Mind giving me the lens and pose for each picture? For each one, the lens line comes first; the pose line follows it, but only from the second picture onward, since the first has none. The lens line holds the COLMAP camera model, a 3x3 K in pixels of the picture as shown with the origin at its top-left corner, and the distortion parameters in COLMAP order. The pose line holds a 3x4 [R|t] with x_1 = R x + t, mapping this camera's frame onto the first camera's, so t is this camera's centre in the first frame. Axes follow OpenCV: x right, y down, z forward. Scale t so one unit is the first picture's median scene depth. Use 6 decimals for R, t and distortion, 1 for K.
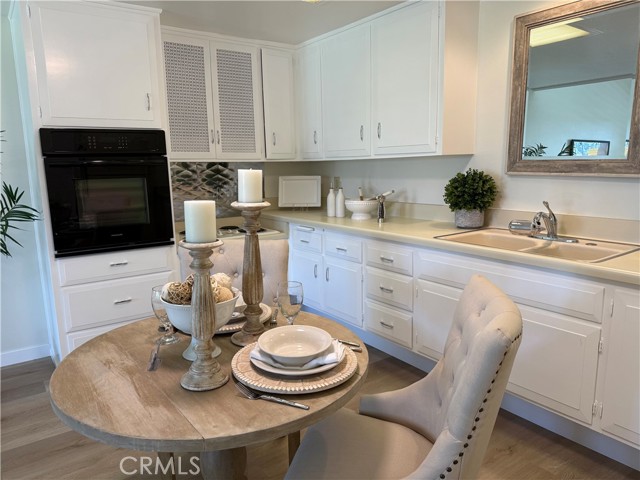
lens RADIAL K [[452.6, 0, 316.8], [0, 452.6, 240.2], [0, 0, 1]] dist [0.062207, -0.089605]
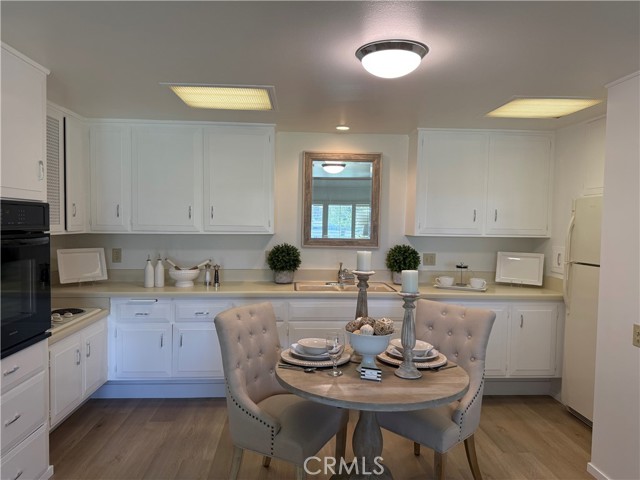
lens RADIAL K [[452.6, 0, 316.7], [0, 452.6, 239.4], [0, 0, 1]] dist [0.062207, -0.089605]
pose [[0.533953, -0.005273, 0.845498, -0.835604], [0.120199, 0.990298, -0.069733, -0.053772], [-0.836927, 0.138862, 0.529406, 0.135939]]
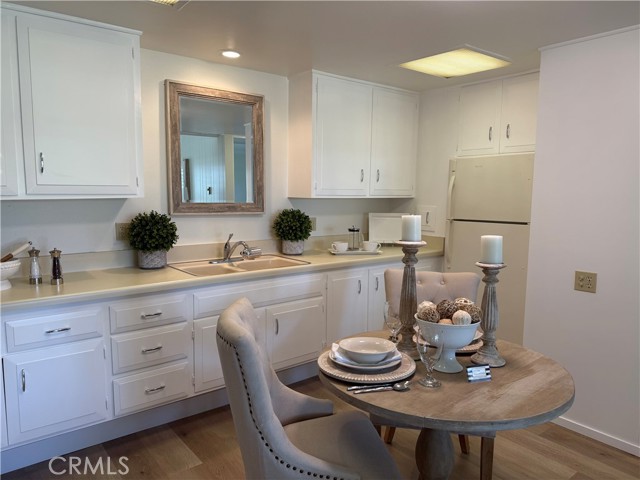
lens RADIAL K [[452.6, 0, 321.5], [0, 452.6, 243.2], [0, 0, 1]] dist [0.062207, -0.089605]
pose [[-0.057437, -0.095371, 0.993783, -0.710148], [0.162604, 0.981241, 0.103565, -0.128290], [-0.985018, 0.167541, -0.040852, 0.669505]]
